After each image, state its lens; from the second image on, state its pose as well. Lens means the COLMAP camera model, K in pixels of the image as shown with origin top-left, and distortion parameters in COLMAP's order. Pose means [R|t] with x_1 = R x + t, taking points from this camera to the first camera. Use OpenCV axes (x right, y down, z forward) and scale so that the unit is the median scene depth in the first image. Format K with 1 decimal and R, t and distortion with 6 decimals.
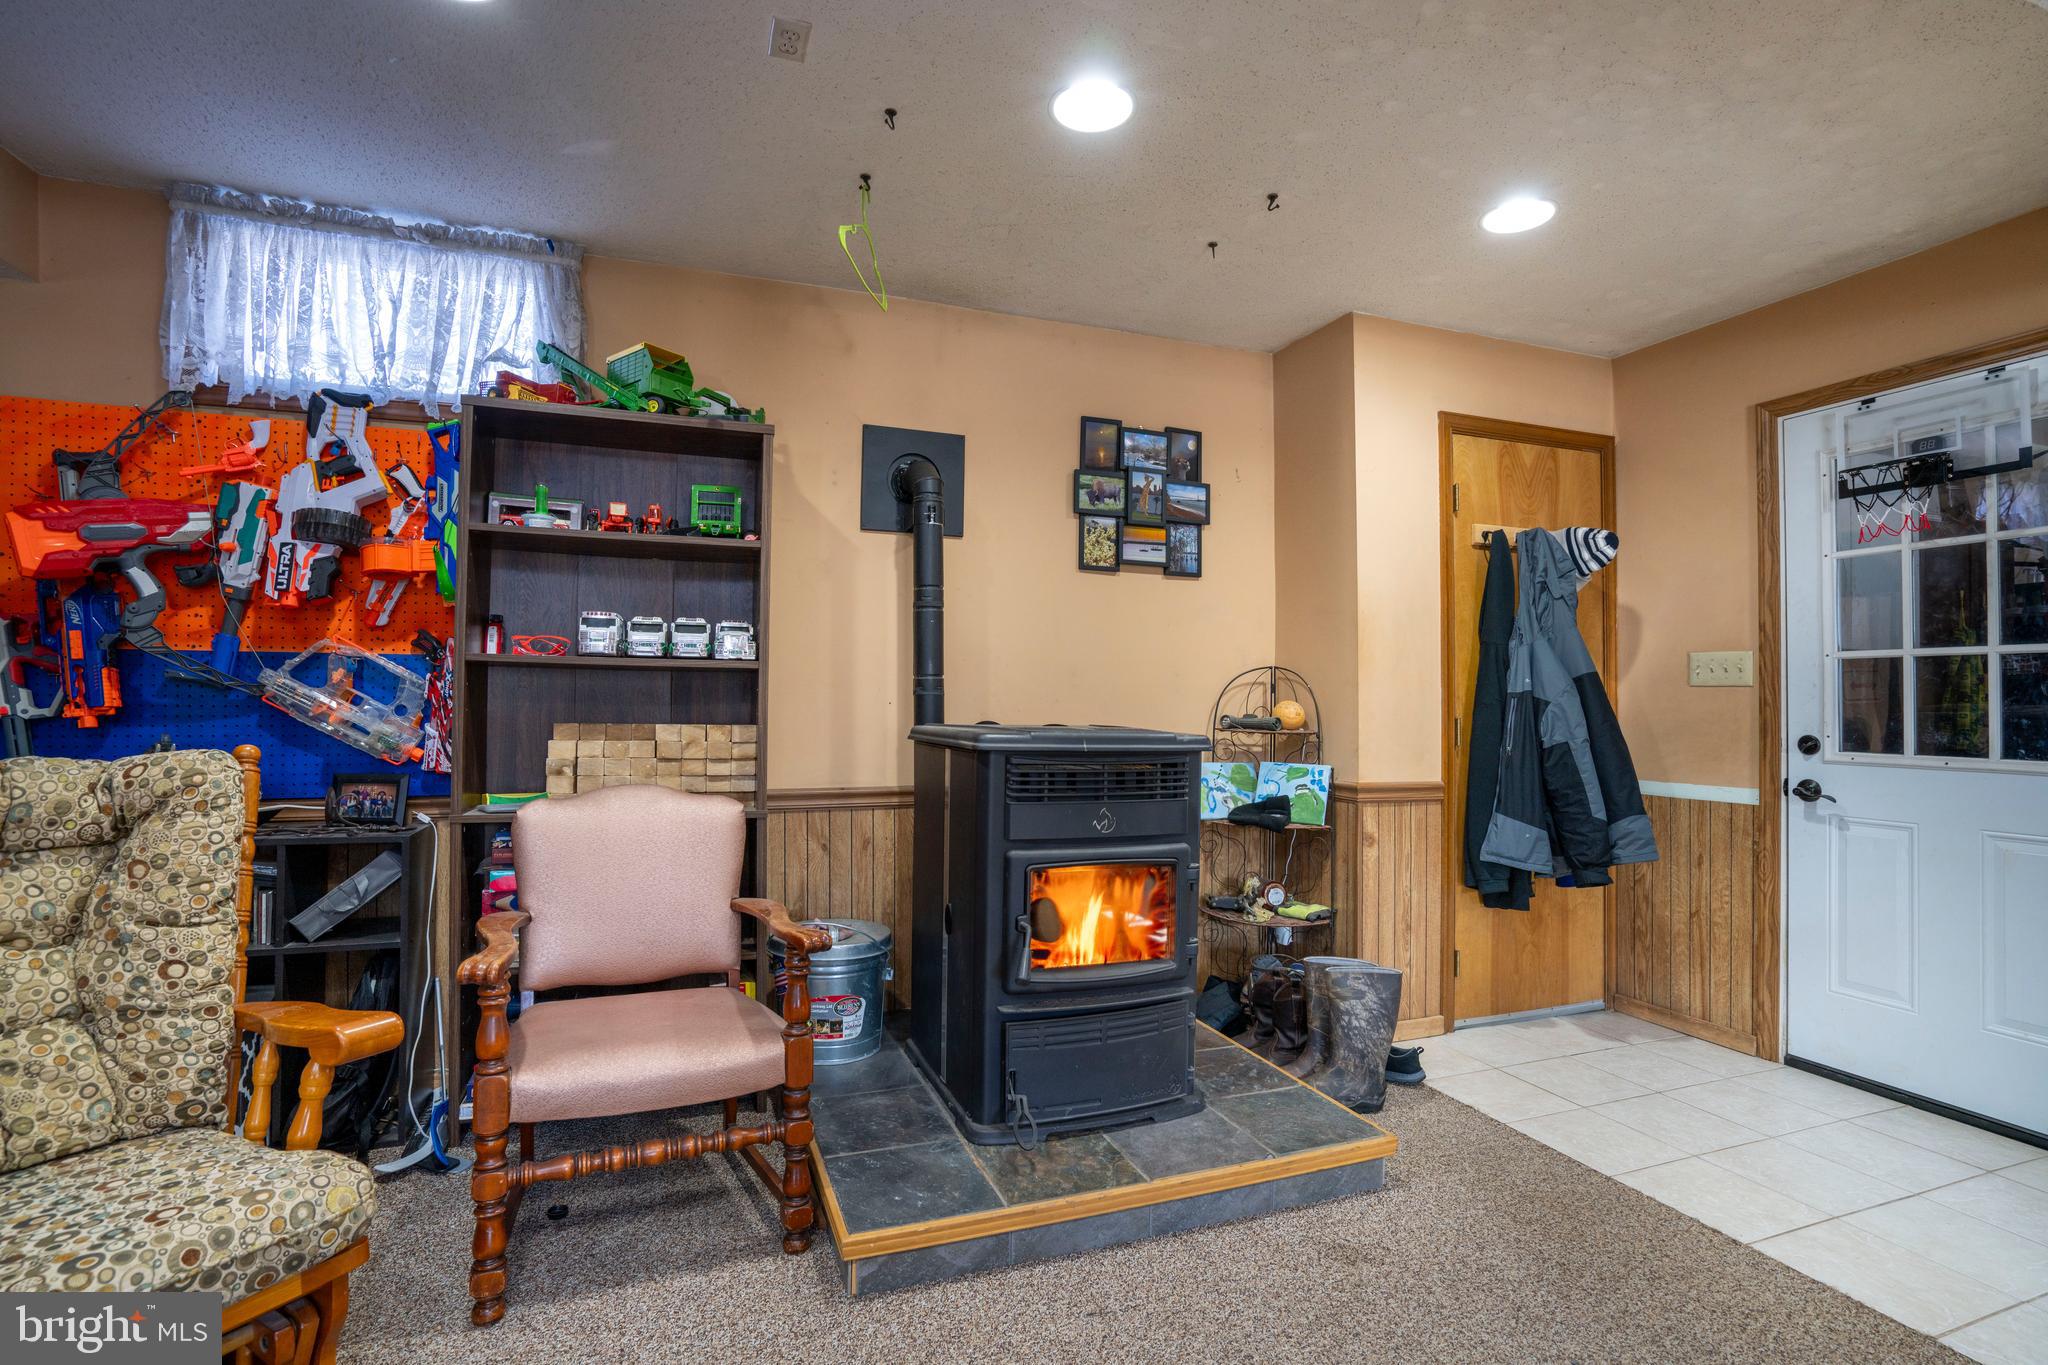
lens RADIAL K [[946.7, 0, 1028.9], [0, 946.7, 682.7], [0, 0, 1]] dist [-0.048489, 0.014709]
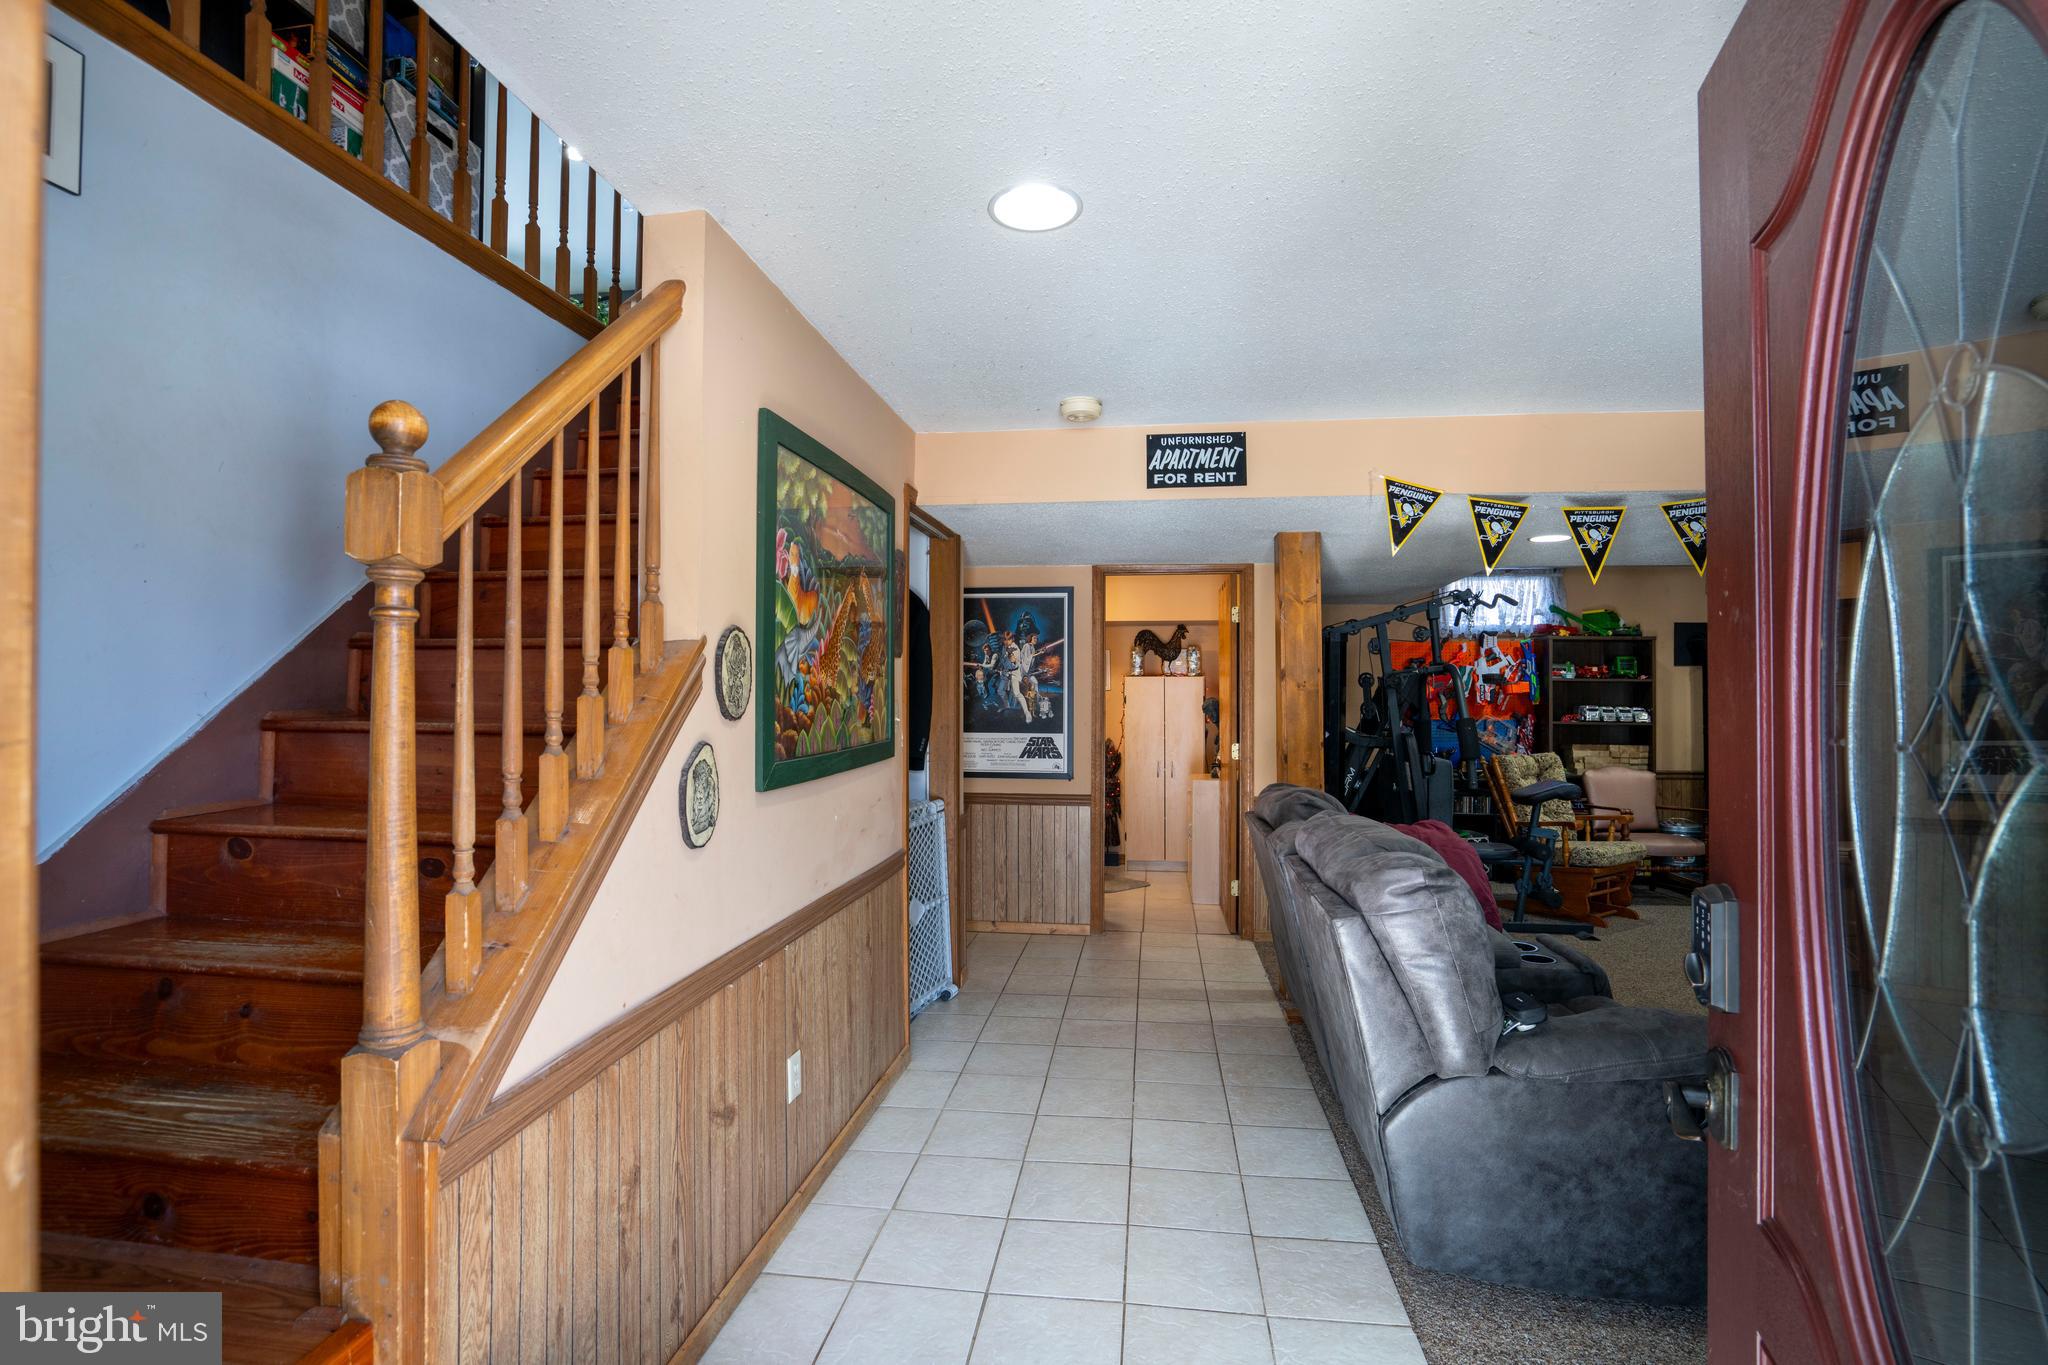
lens RADIAL K [[946.7, 0, 1031.8], [0, 946.7, 688.8], [0, 0, 1]] dist [-0.048489, 0.014709]
pose [[0.879223, -0.009488, -0.476316, -0.470907], [0.010995, 0.999939, 0.000377, -0.115404], [0.476283, -0.005569, 0.879274, -1.810665]]
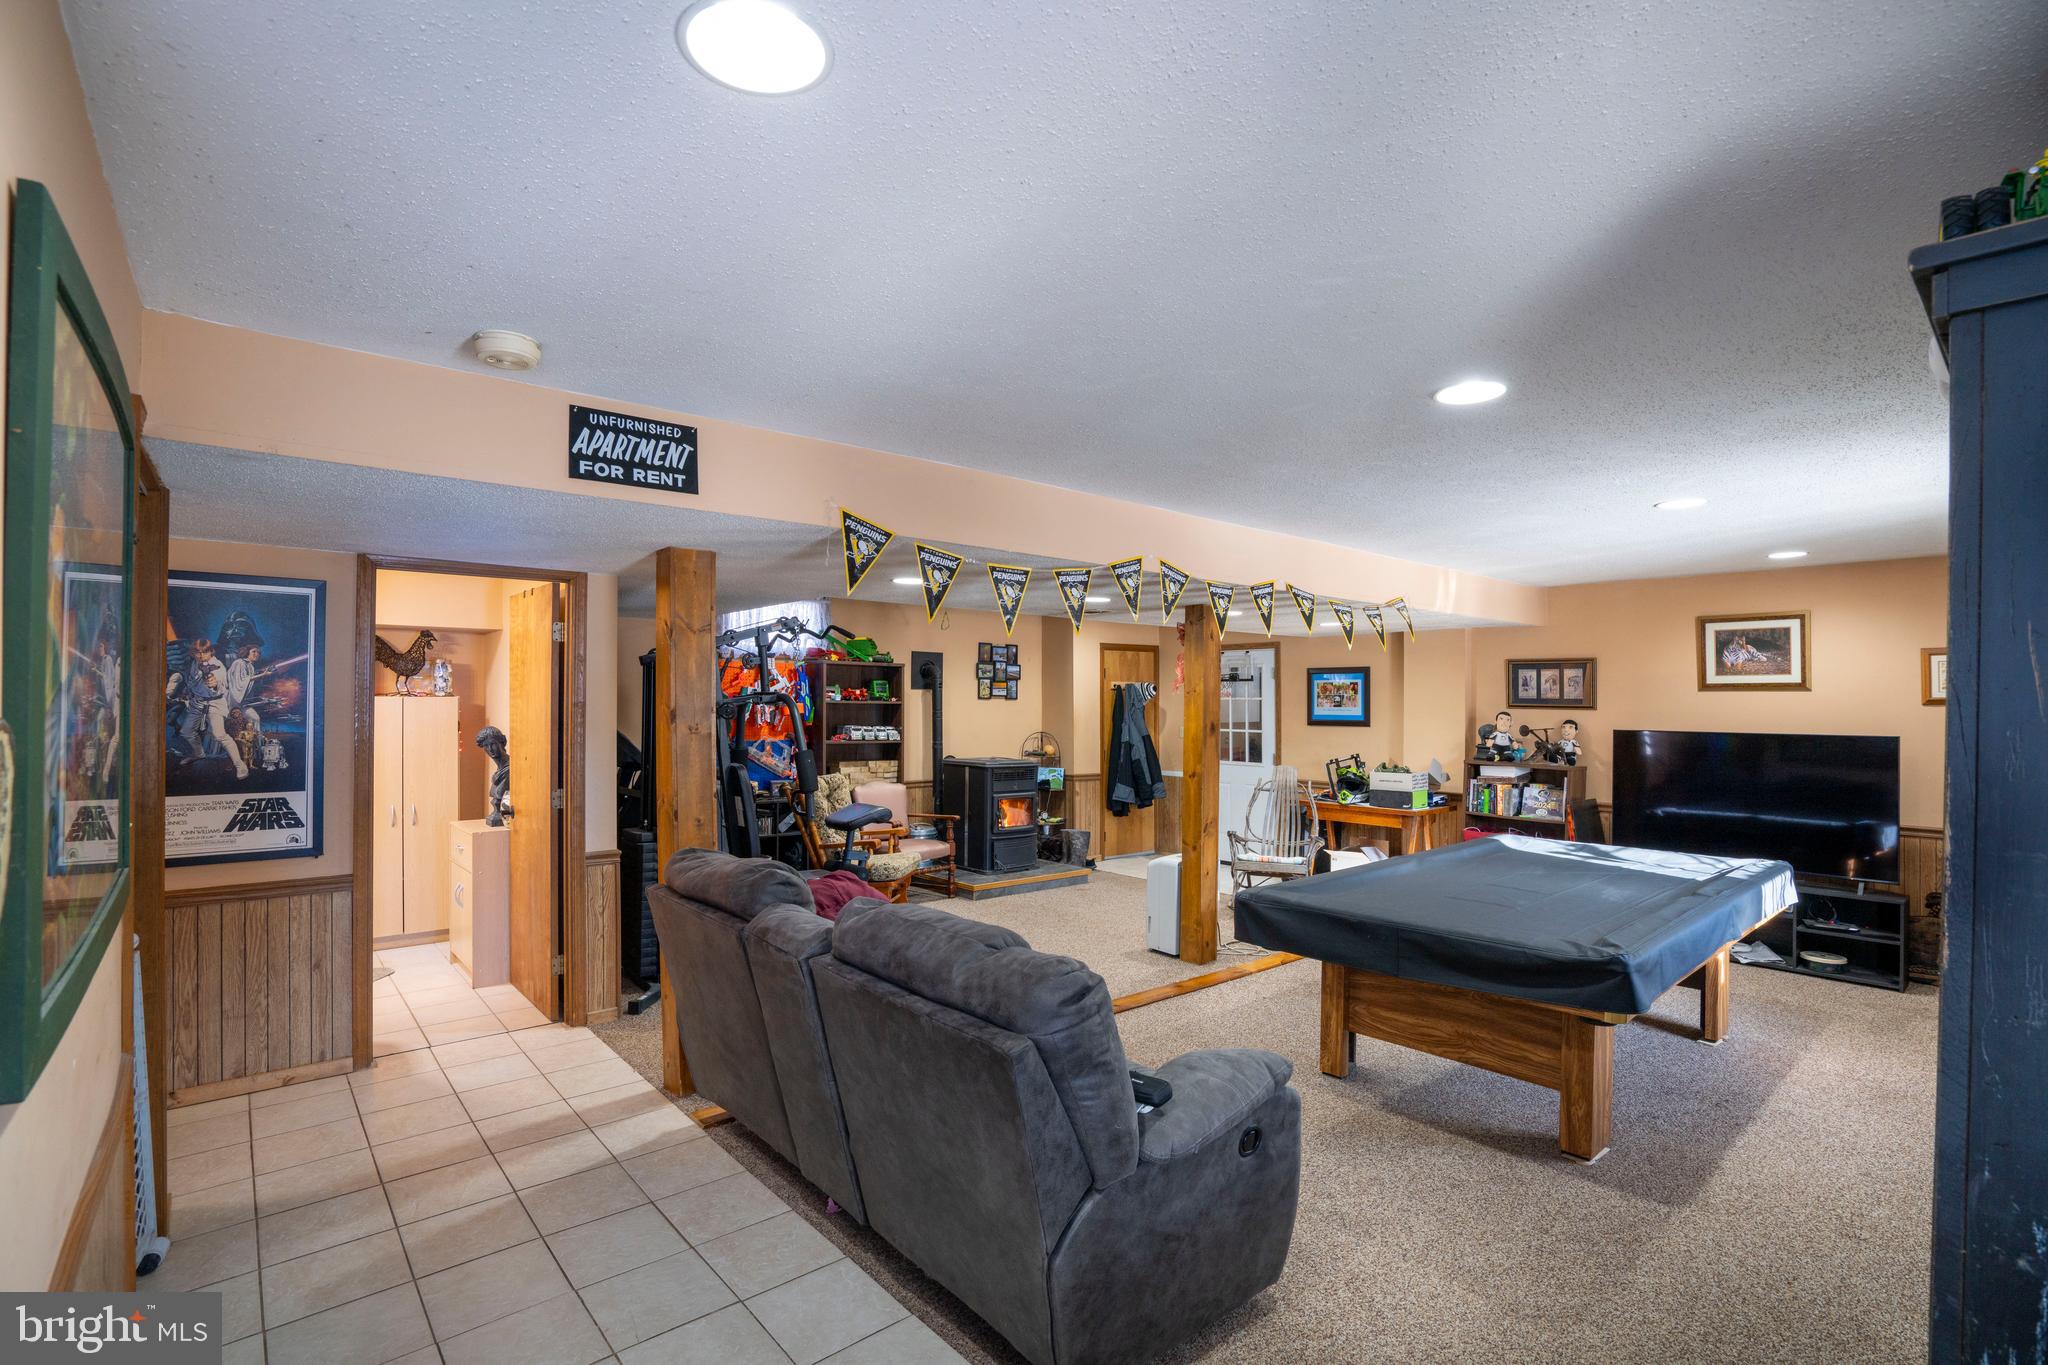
lens RADIAL K [[946.7, 0, 1013.0], [0, 946.7, 686.1], [0, 0, 1]] dist [-0.048489, 0.014709]
pose [[0.943589, 0.001624, 0.331115, -0.781908], [-0.002766, 0.999992, 0.002978, -0.170327], [-0.331107, -0.003726, 0.943586, -1.666313]]
